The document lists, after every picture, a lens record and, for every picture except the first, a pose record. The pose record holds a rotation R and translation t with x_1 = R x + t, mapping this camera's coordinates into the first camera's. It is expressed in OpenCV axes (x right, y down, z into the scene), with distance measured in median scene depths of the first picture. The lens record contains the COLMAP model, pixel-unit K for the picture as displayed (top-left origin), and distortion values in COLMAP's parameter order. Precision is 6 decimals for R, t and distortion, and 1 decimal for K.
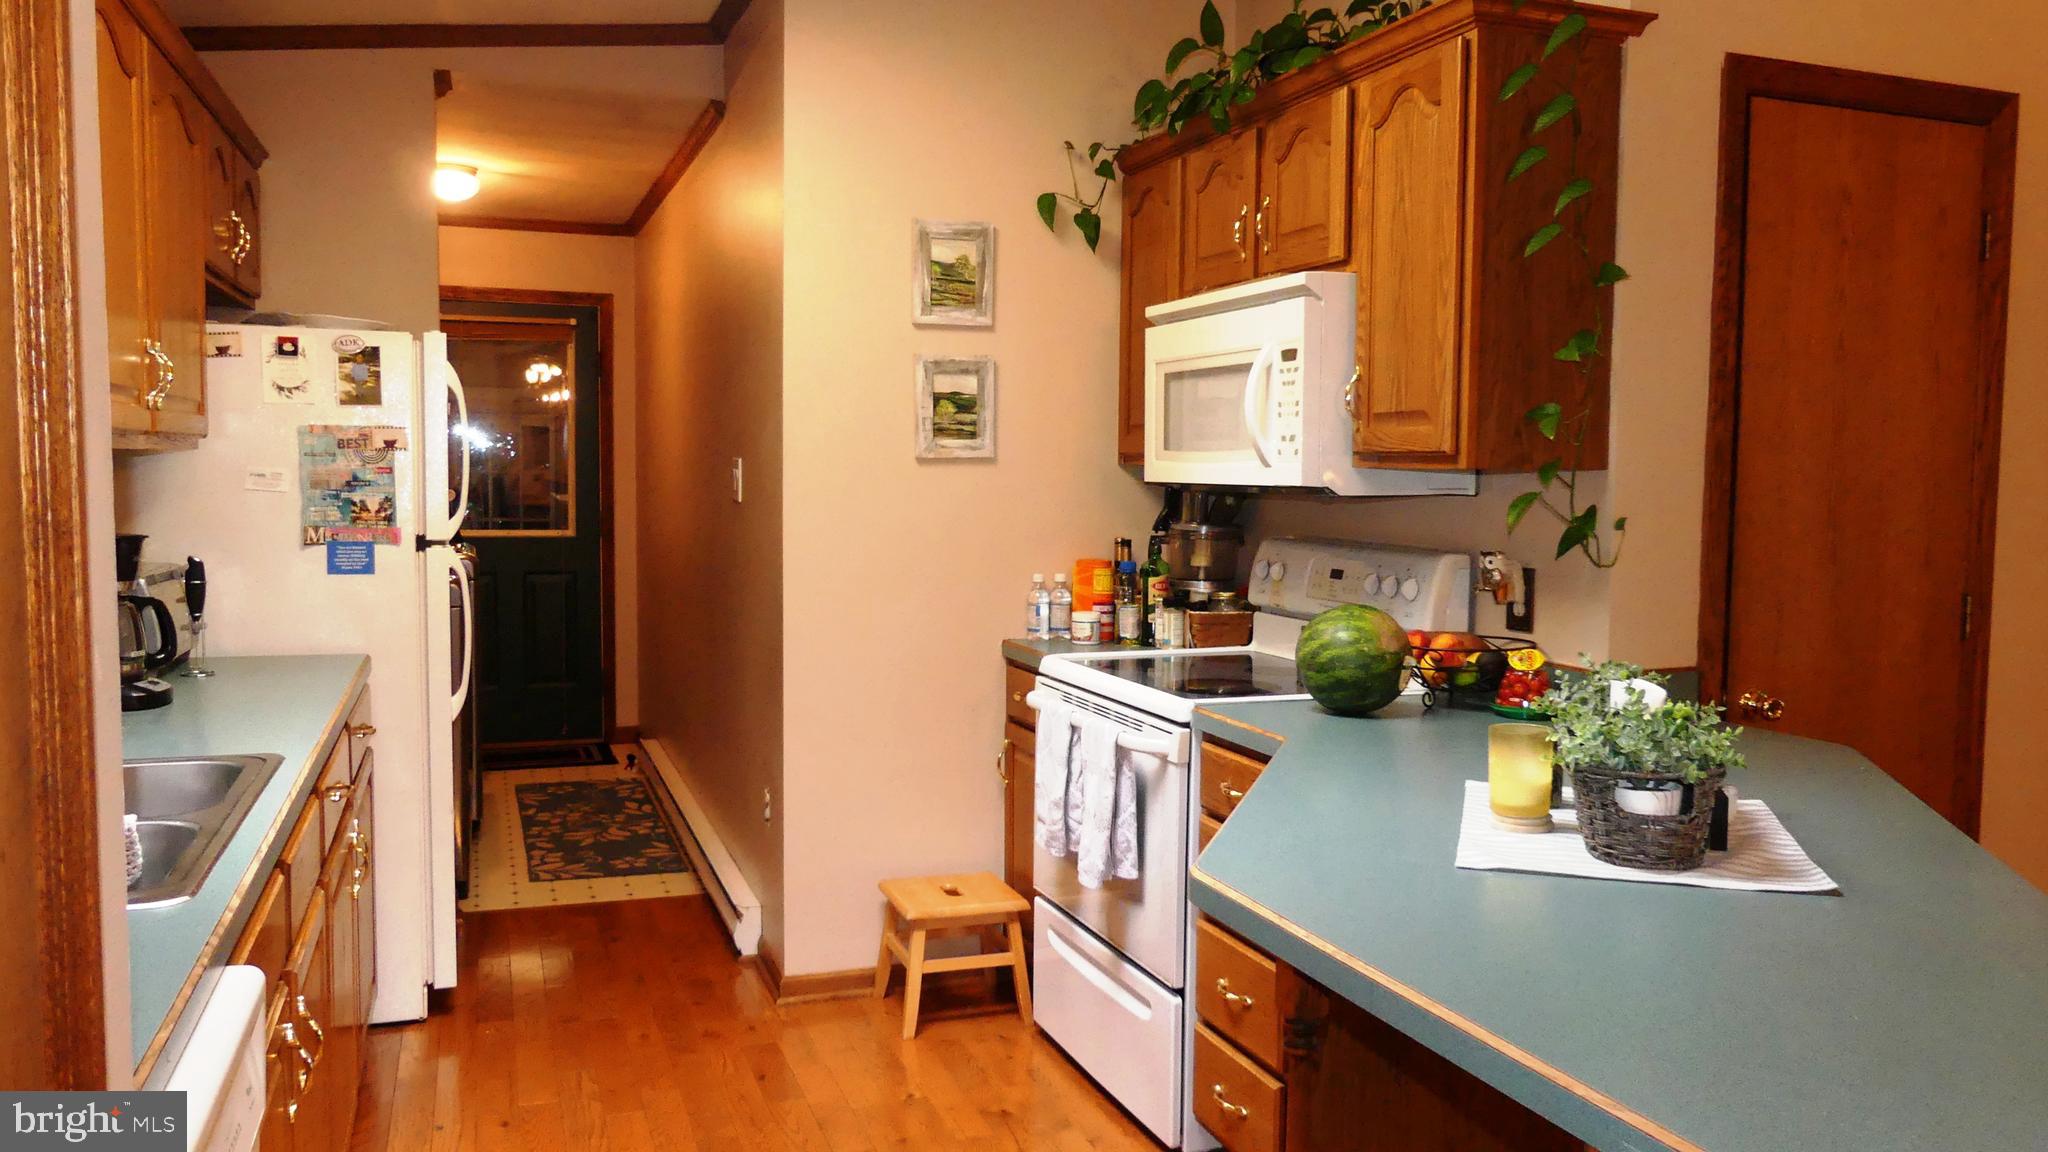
lens RADIAL K [[1555.7, 0, 1030.2], [0, 1555.7, 574.4], [0, 0, 1]] dist [-0.004436, -0.009571]
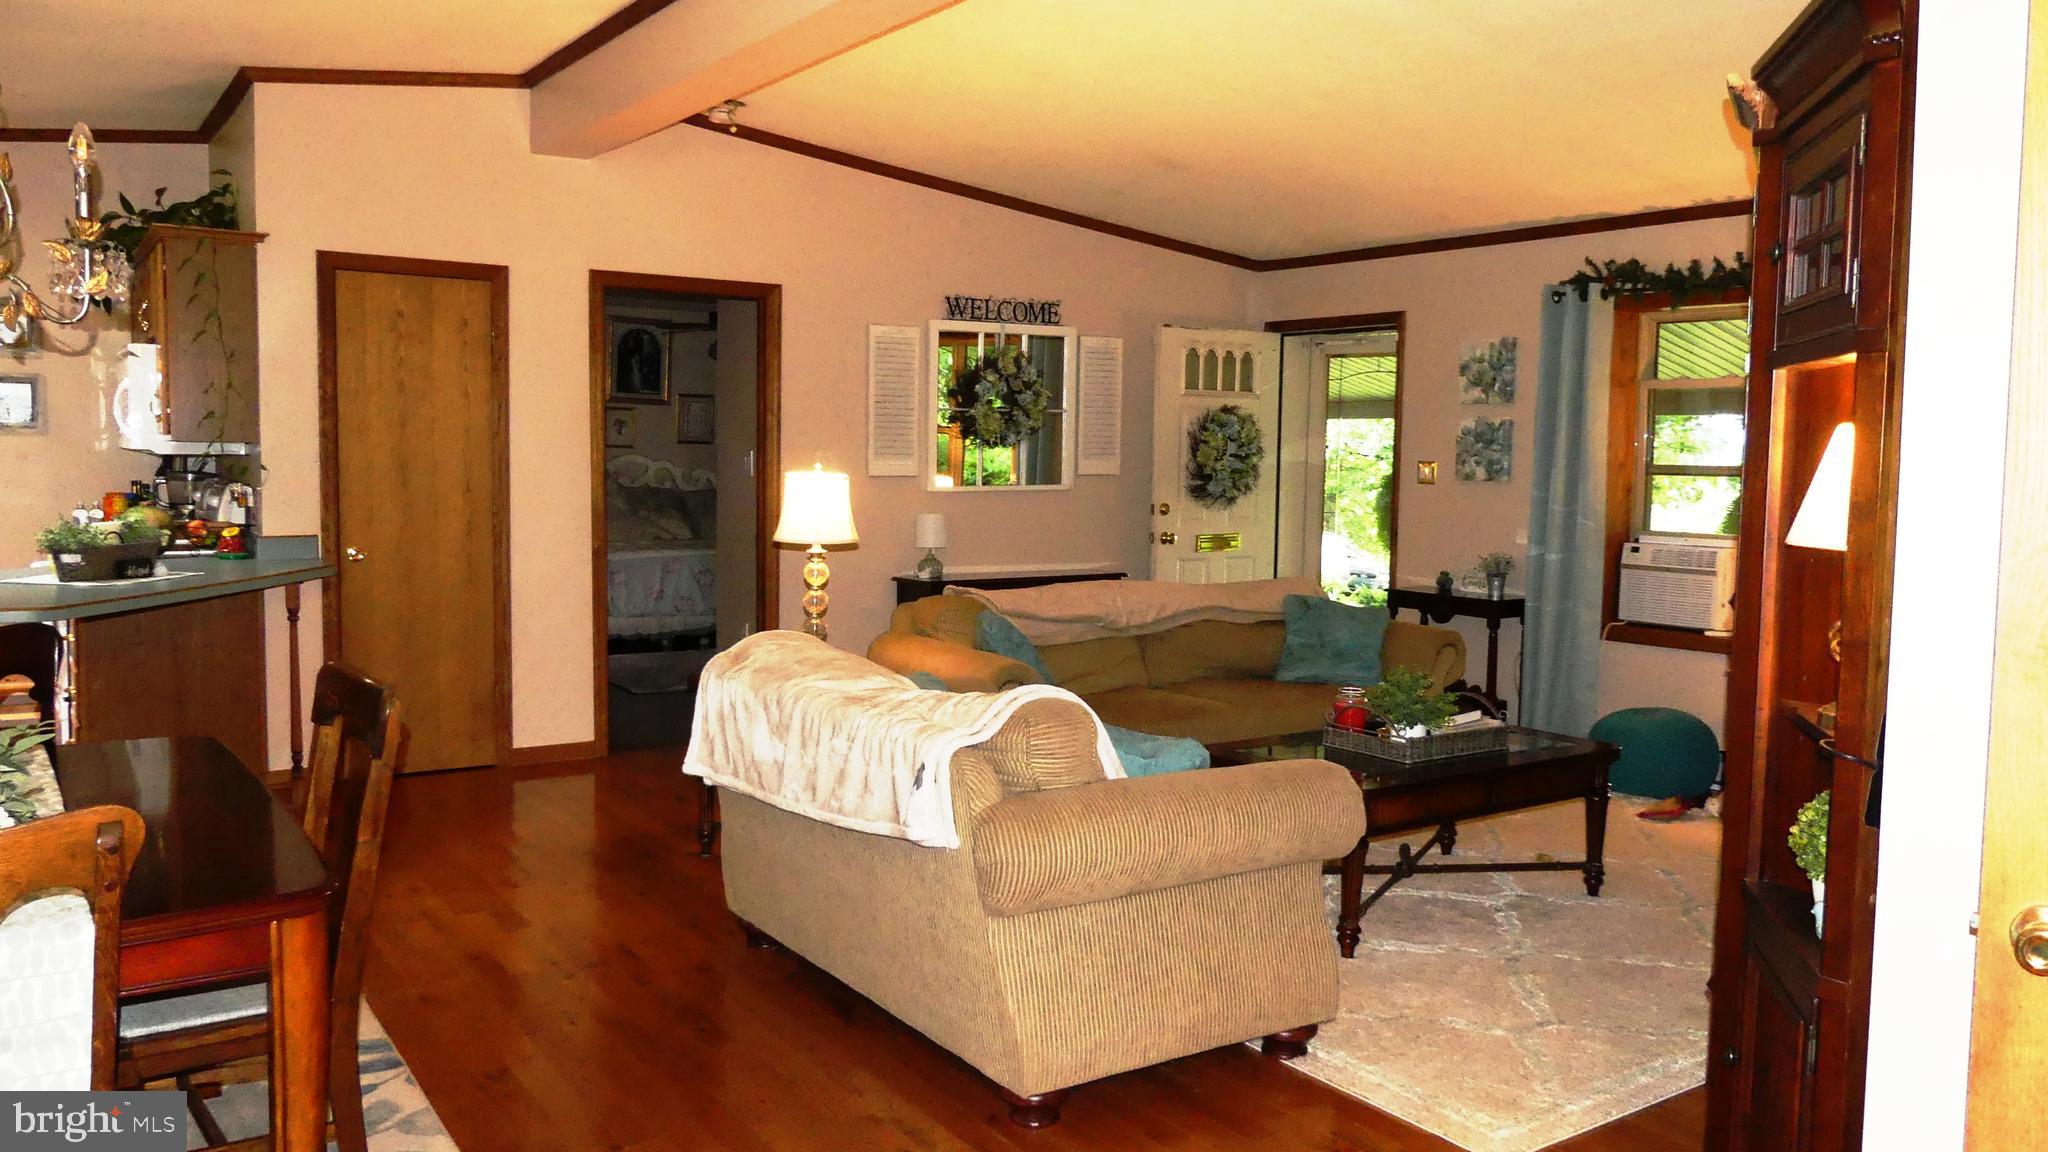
lens RADIAL K [[1555.7, 0, 1043.0], [0, 1555.7, 581.9], [0, 0, 1]] dist [-0.004436, -0.009571]
pose [[0.971409, -0.012049, 0.237106, 0.705358], [0.008007, 0.999806, 0.018005, 0.074696], [-0.237277, -0.015592, 0.971317, -1.047090]]
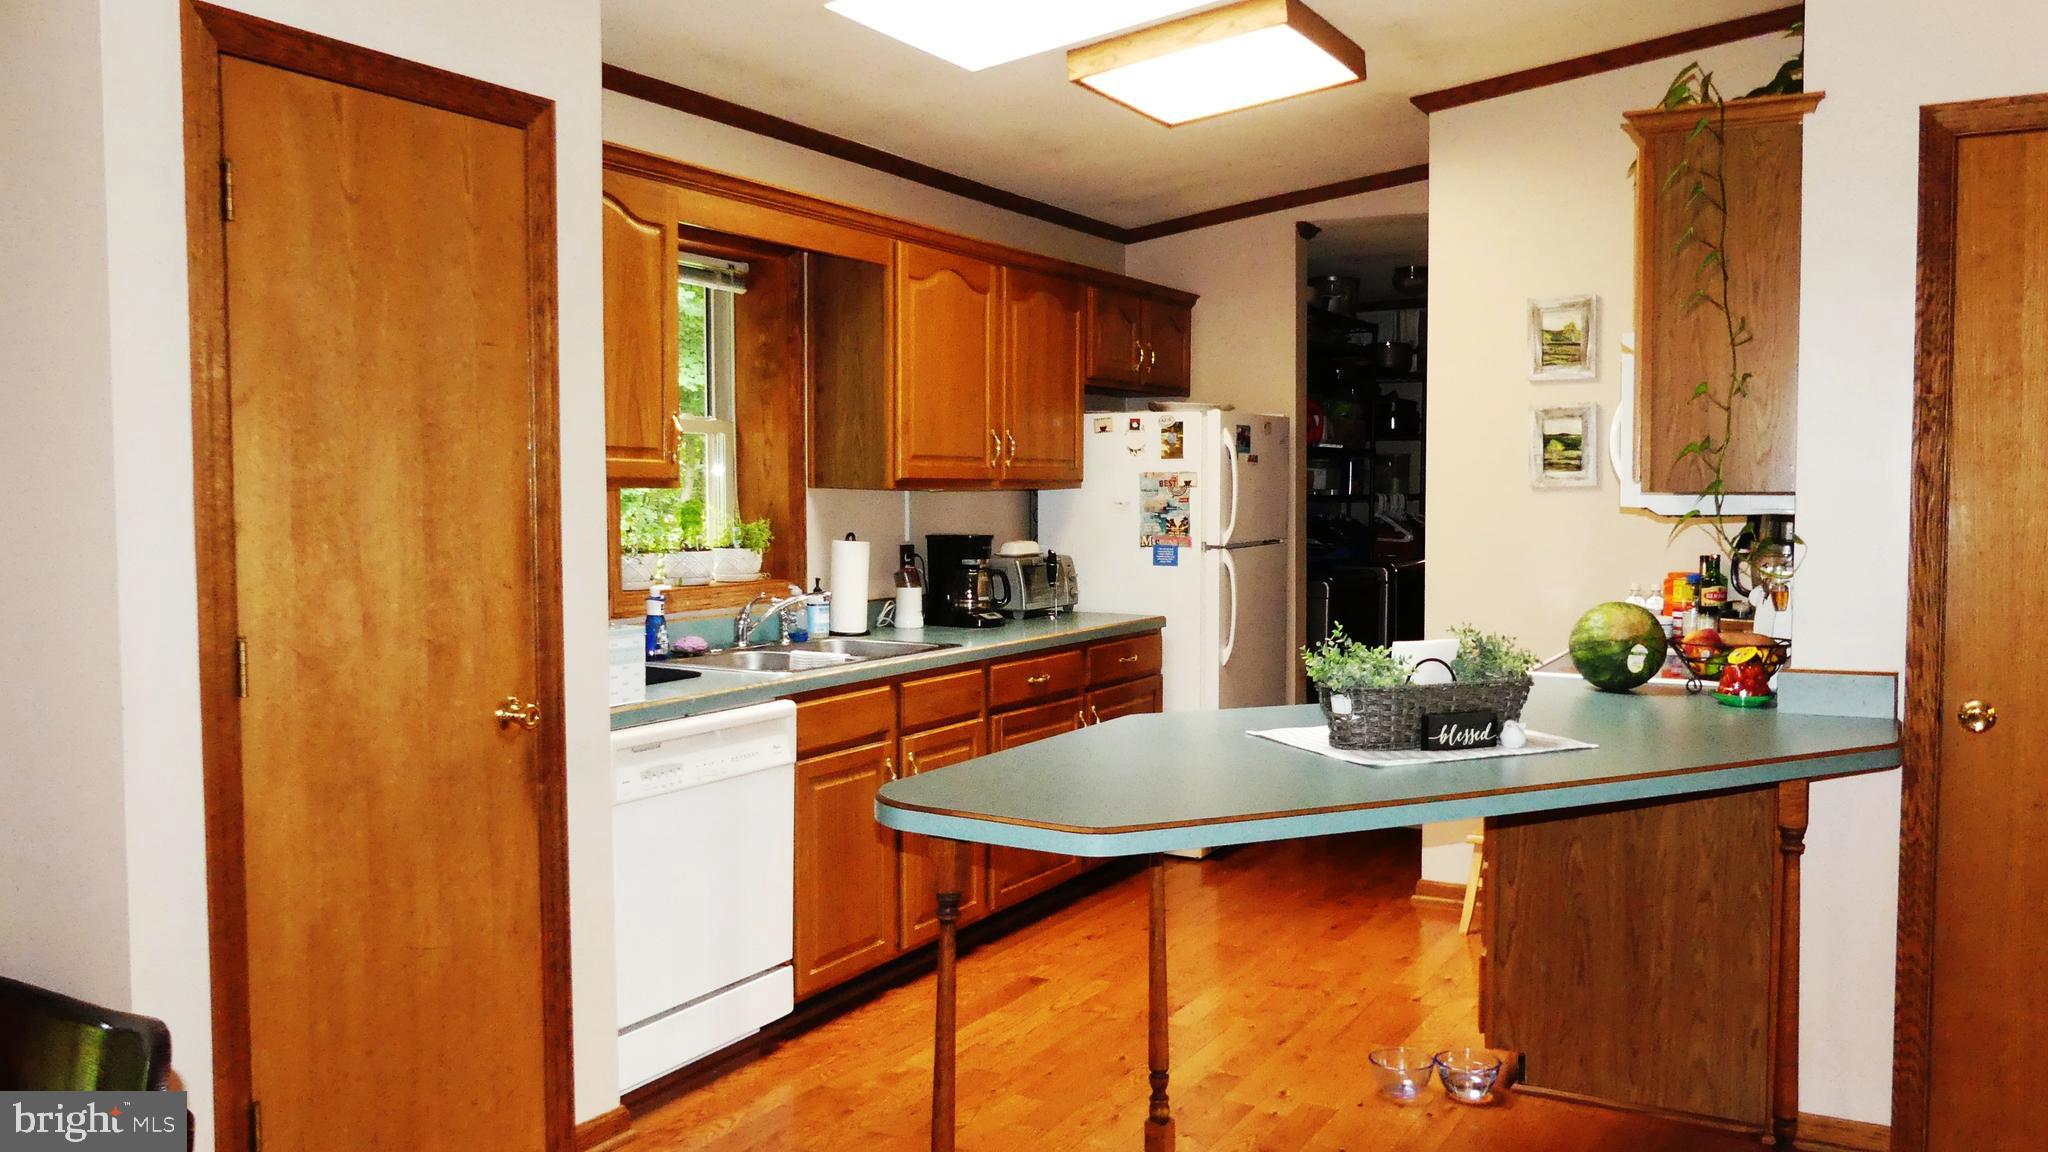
lens RADIAL K [[1555.7, 0, 1040.9], [0, 1555.7, 567.1], [0, 0, 1]] dist [-0.004436, -0.009571]
pose [[0.650185, 0.025033, -0.759363, 0.679552], [-0.043940, 0.999023, -0.004689, 0.014187], [0.758504, 0.036415, 0.650650, -0.125757]]
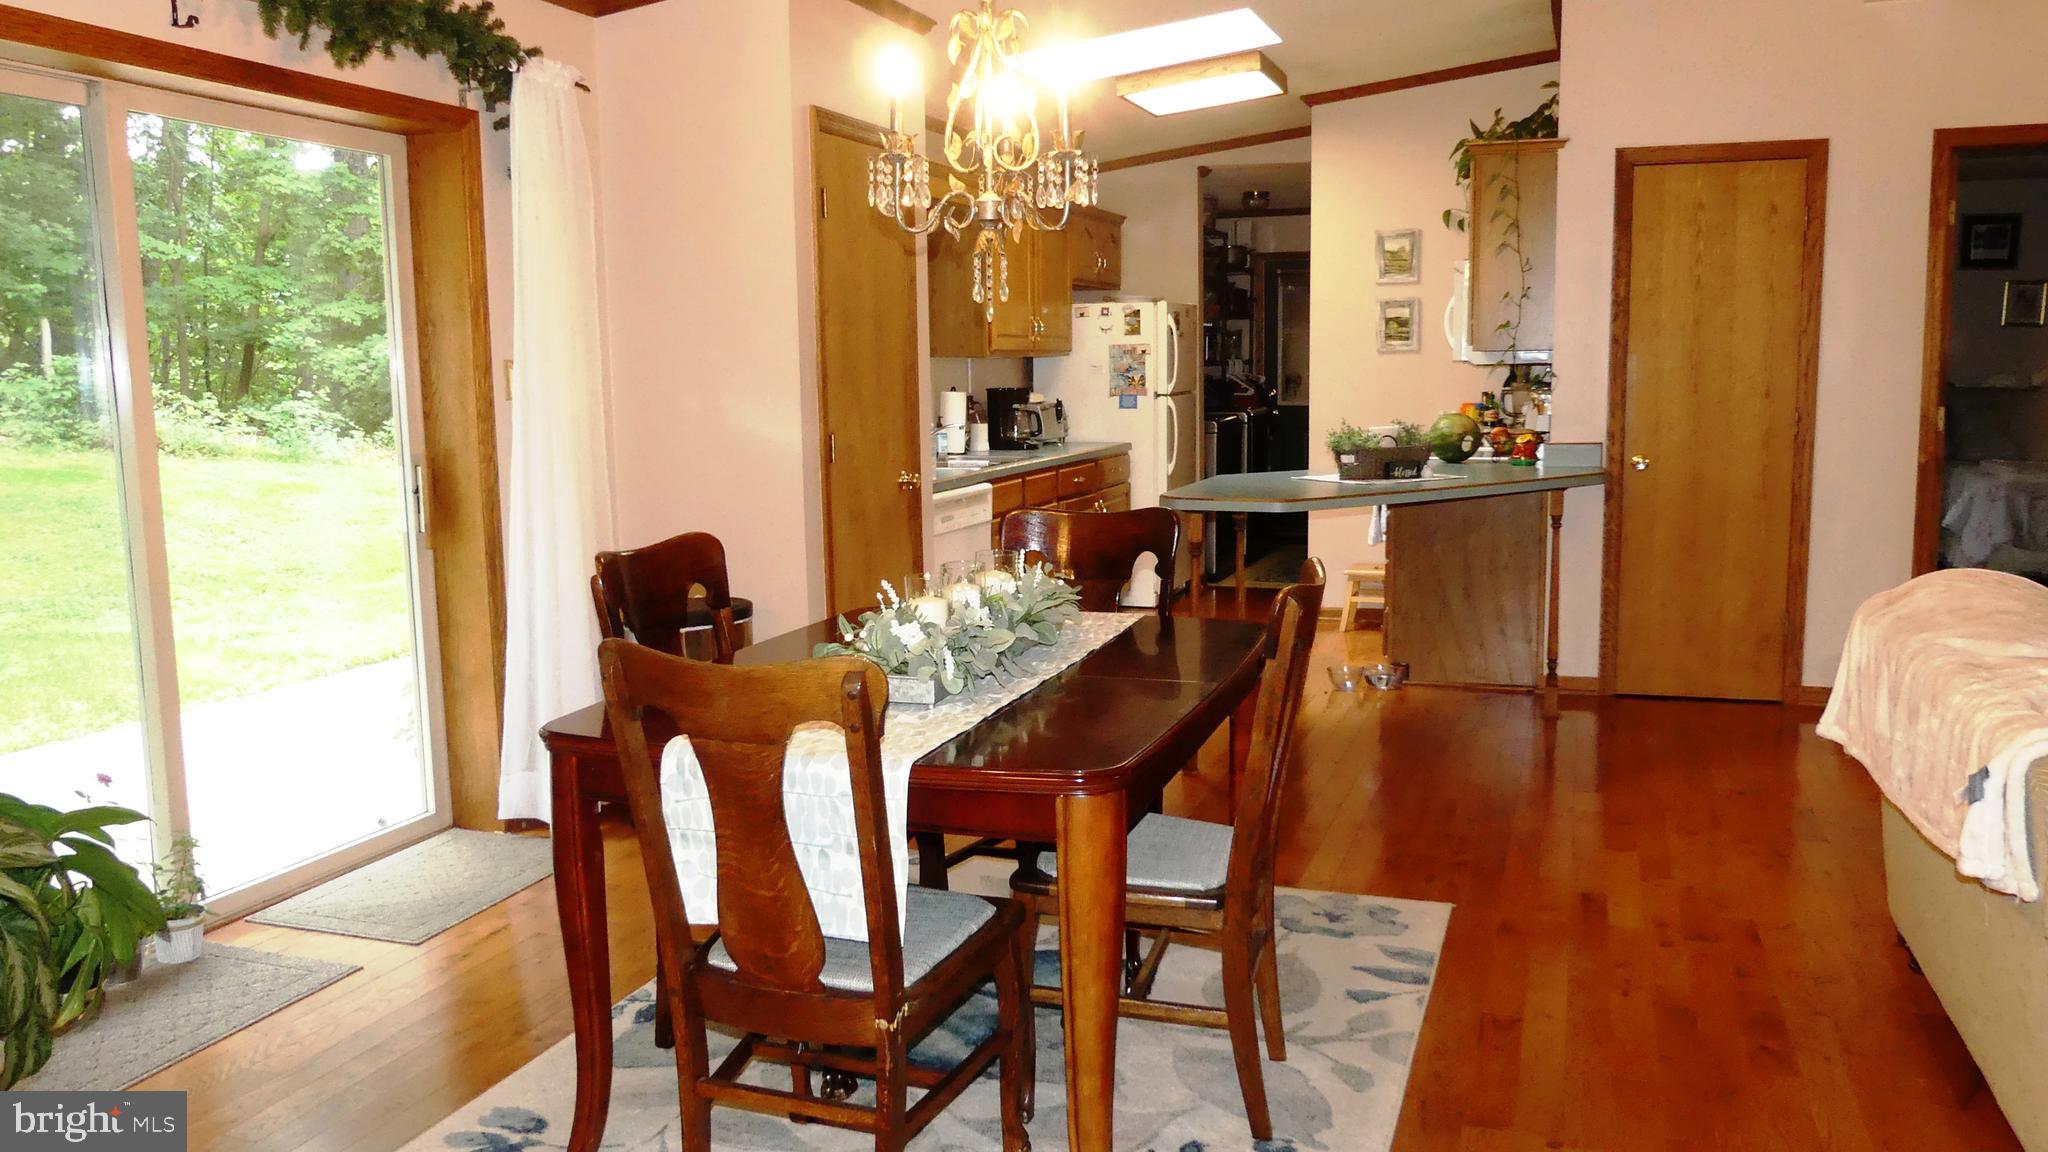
lens RADIAL K [[1555.7, 0, 1027.3], [0, 1555.7, 559.8], [0, 0, 1]] dist [-0.004436, -0.009571]
pose [[0.772963, 0.056833, -0.631900, 0.922498], [-0.021230, 0.997739, 0.063767, 0.079976], [0.634095, -0.035874, 0.772422, -0.893123]]
